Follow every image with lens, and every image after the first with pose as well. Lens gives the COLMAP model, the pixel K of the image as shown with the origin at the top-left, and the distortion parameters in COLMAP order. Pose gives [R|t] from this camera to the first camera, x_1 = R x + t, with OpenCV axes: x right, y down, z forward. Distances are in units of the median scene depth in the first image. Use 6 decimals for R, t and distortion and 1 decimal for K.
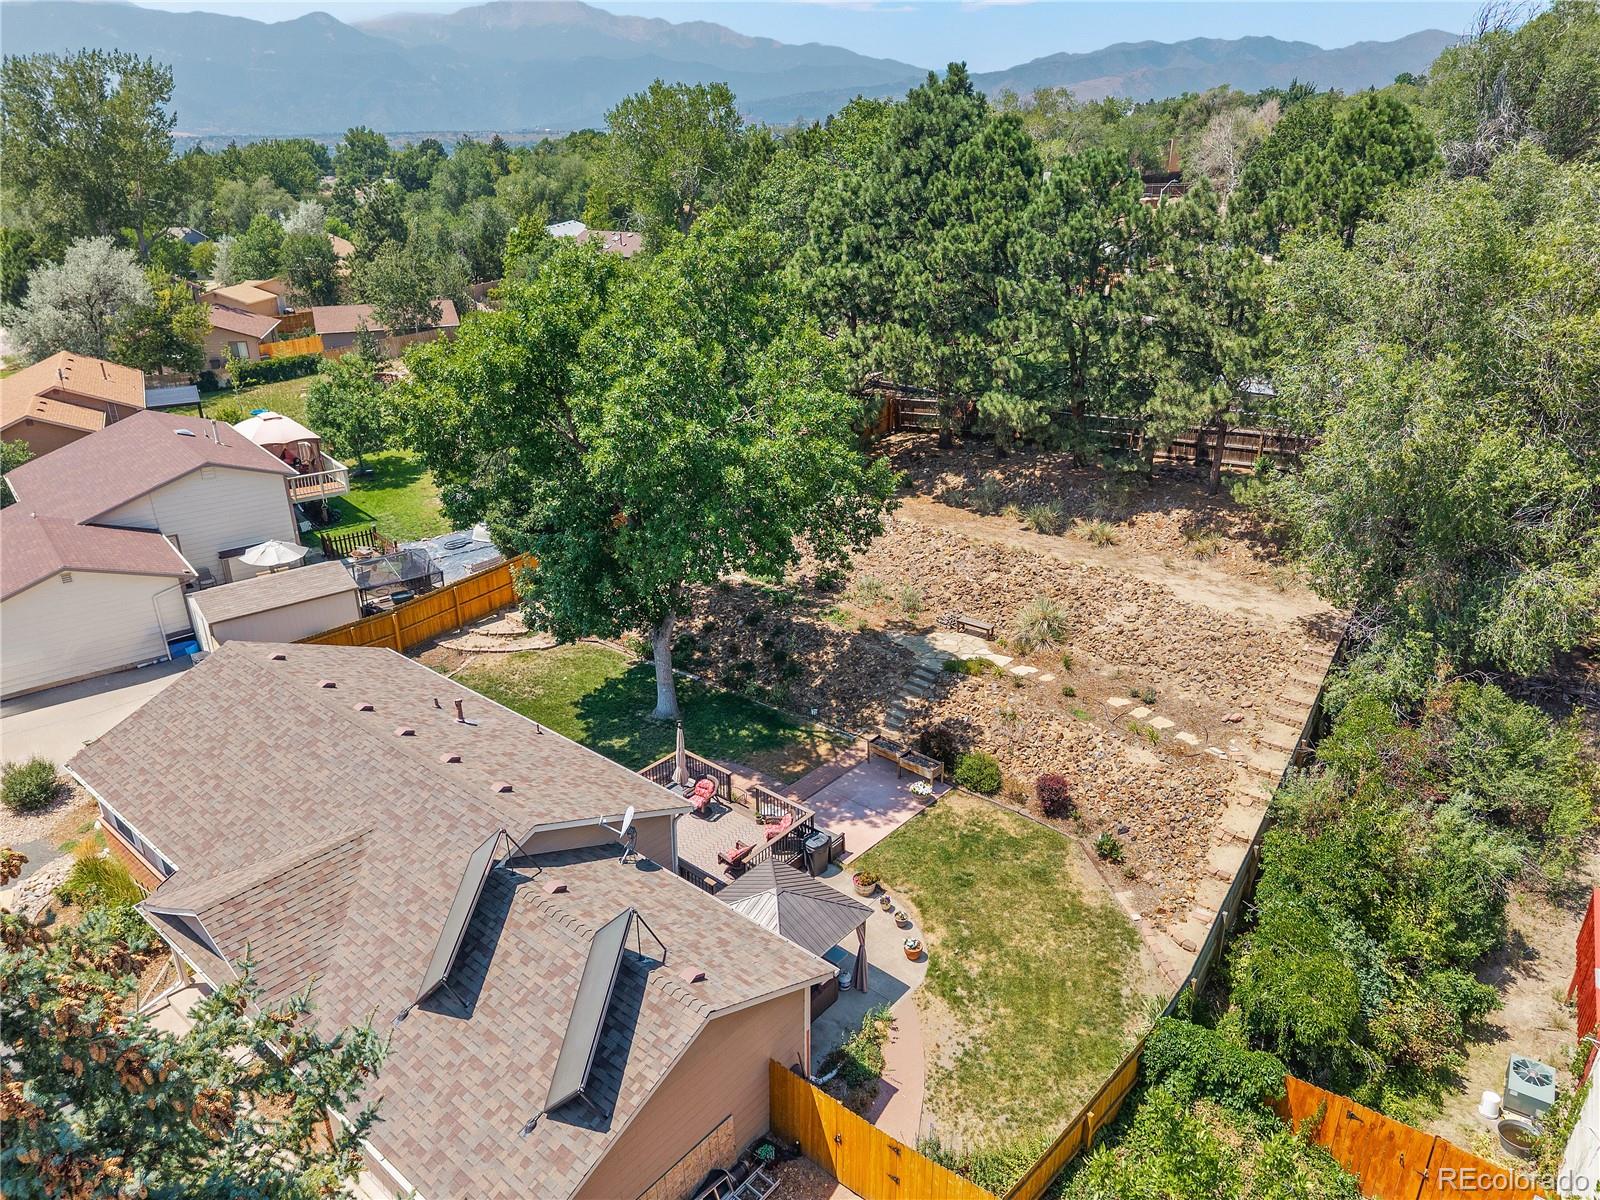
lens RADIAL K [[1066.8, 0, 800.0], [0, 1066.8, 600.0], [0, 0, 1]] dist [0.004327, 0.001465]
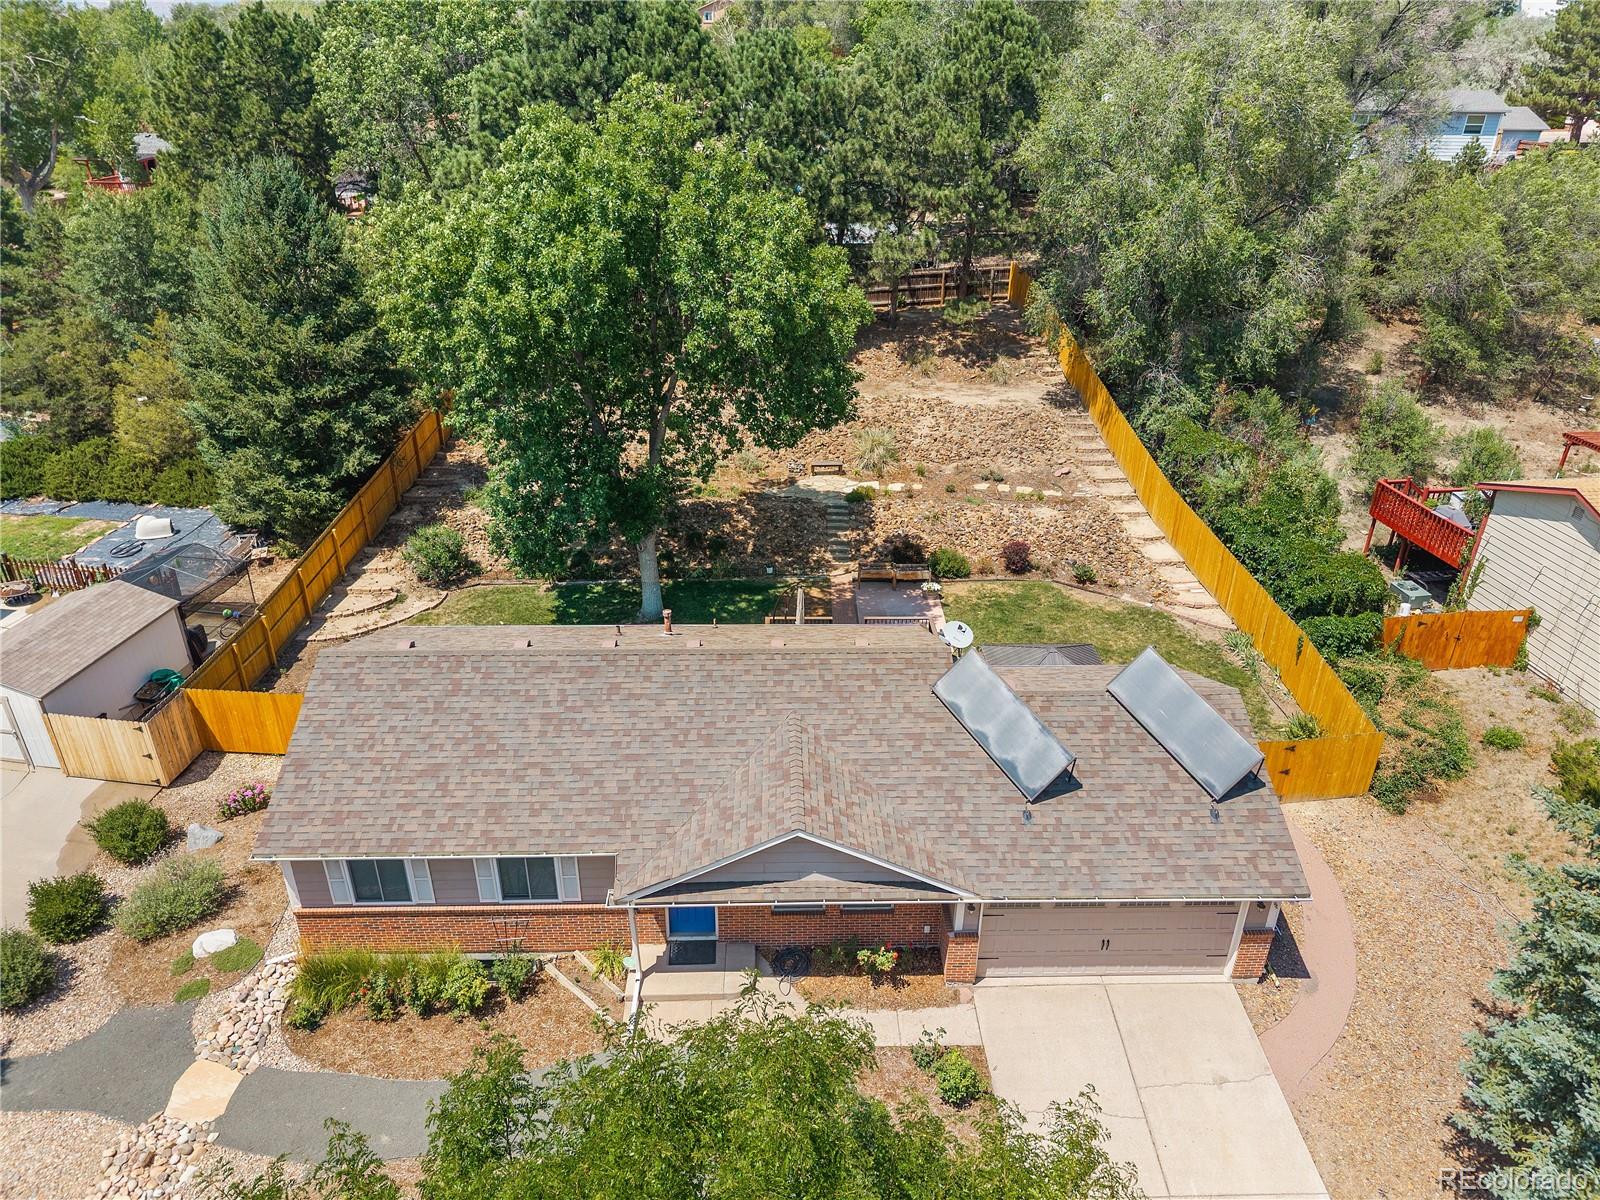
lens RADIAL K [[1066.8, 0, 800.0], [0, 1066.8, 600.0], [0, 0, 1]] dist [0.004327, 0.001465]
pose [[0.741046, -0.299142, 0.601137, -0.629728], [0.253756, 0.953649, 0.161747, -0.033134], [-0.621659, 0.032680, 0.782606, 0.150029]]
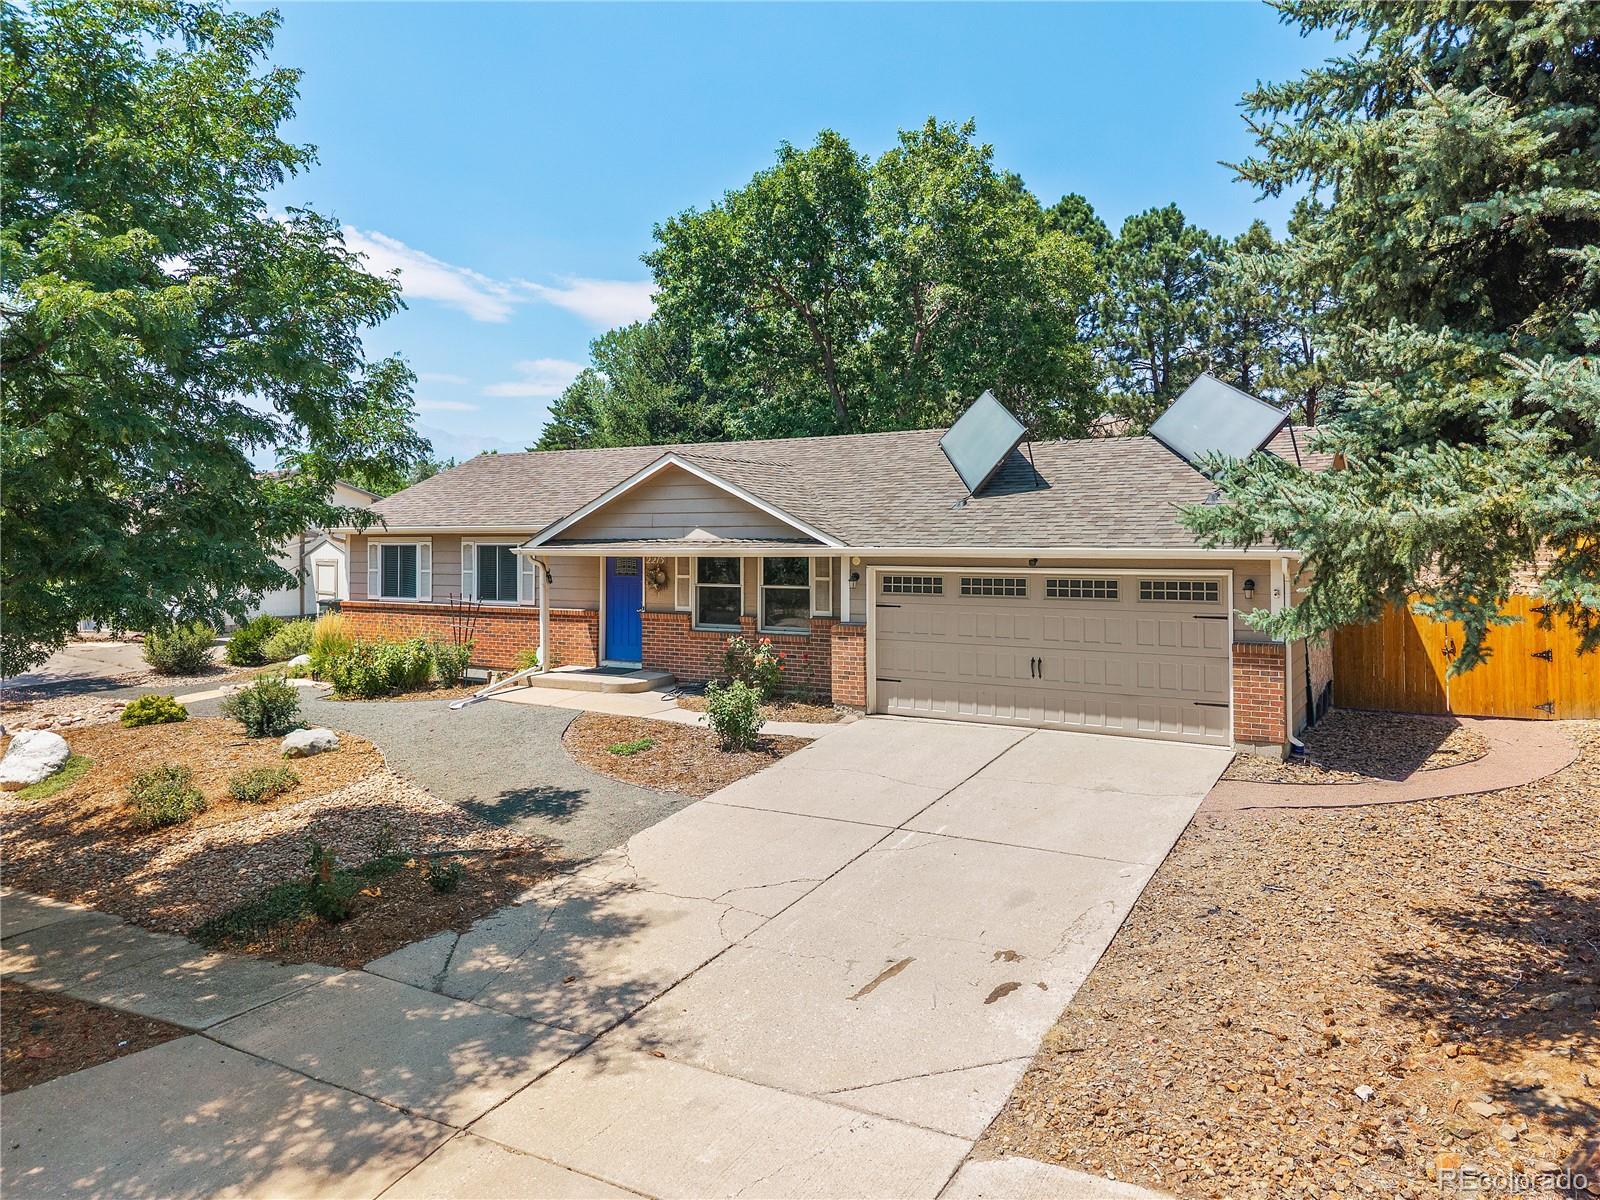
lens RADIAL K [[1066.8, 0, 800.0], [0, 1066.8, 600.0], [0, 0, 1]] dist [0.004327, 0.001465]
pose [[0.984063, -0.004756, 0.177758, -0.363003], [0.068960, 0.931620, -0.356832, 0.420472], [-0.163905, 0.363403, 0.917100, 0.136888]]
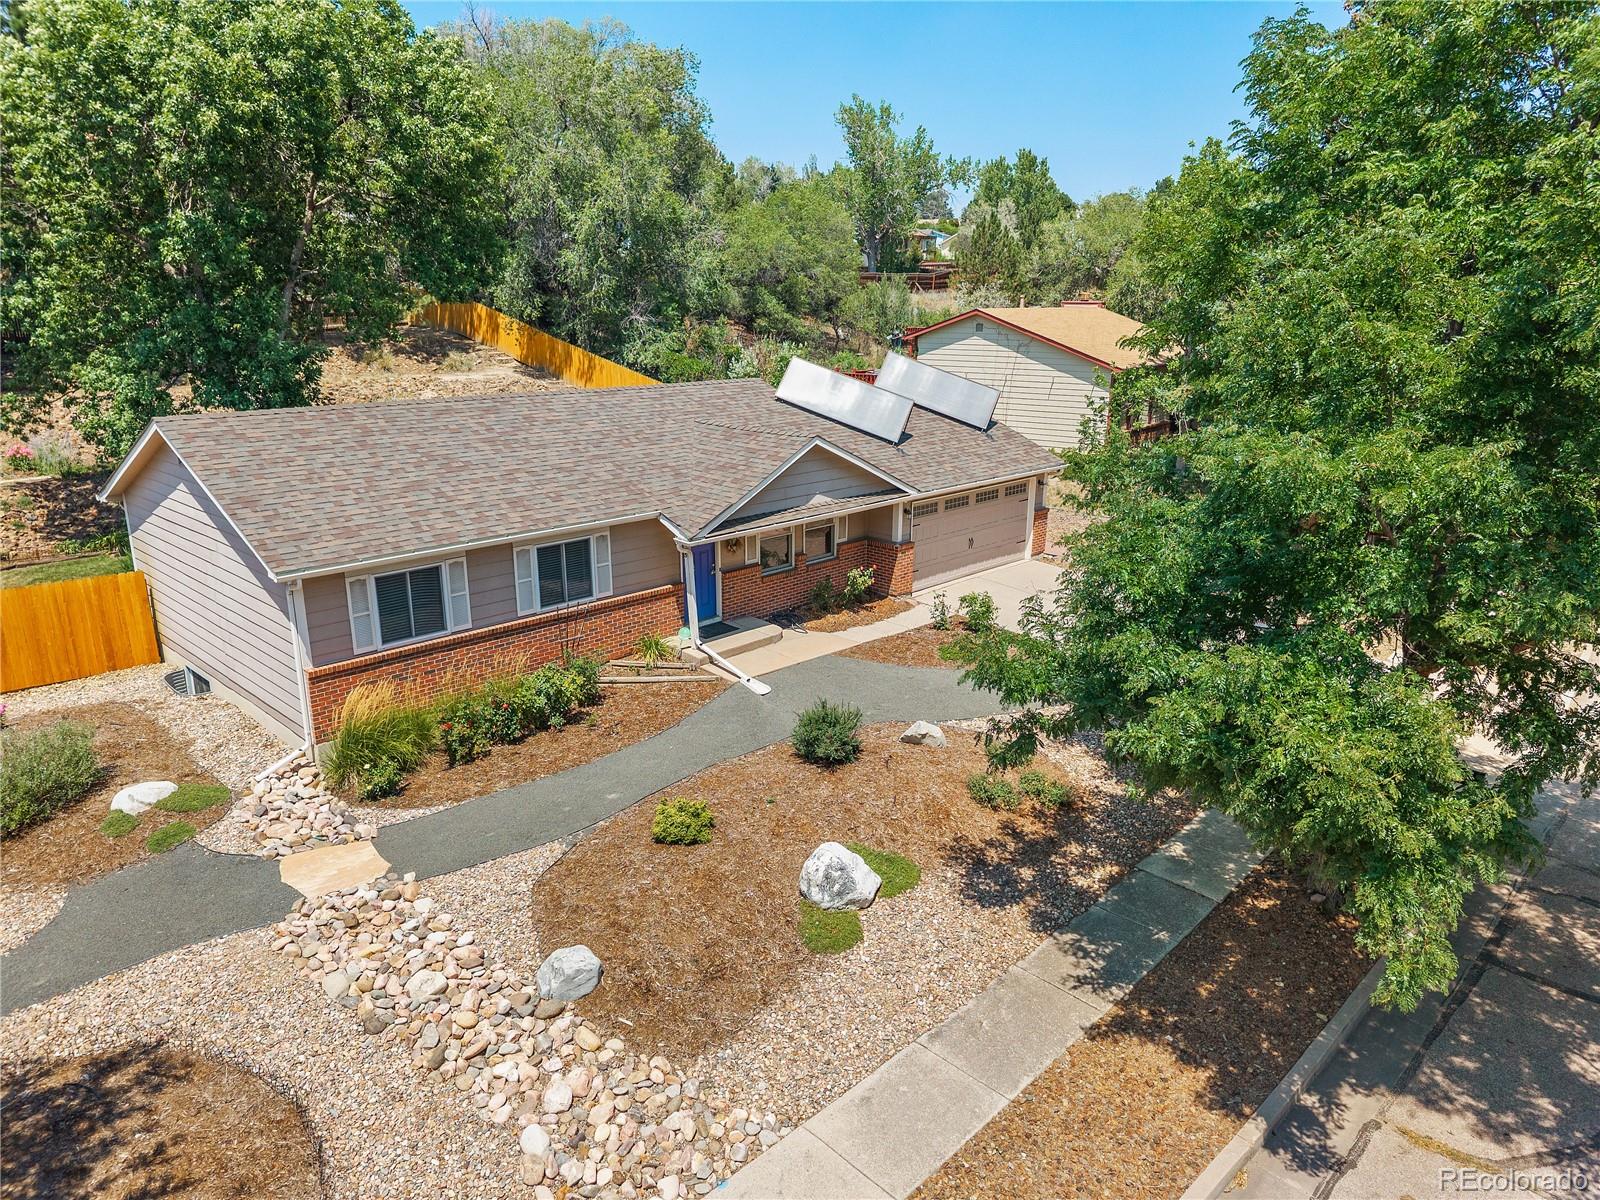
lens RADIAL K [[1066.8, 0, 800.0], [0, 1066.8, 600.0], [0, 0, 1]] dist [0.004327, 0.001465]
pose [[0.066517, -0.278022, 0.958269, -0.942549], [0.397516, 0.888271, 0.230121, 0.110727], [-0.915181, 0.365620, 0.169603, 0.523446]]
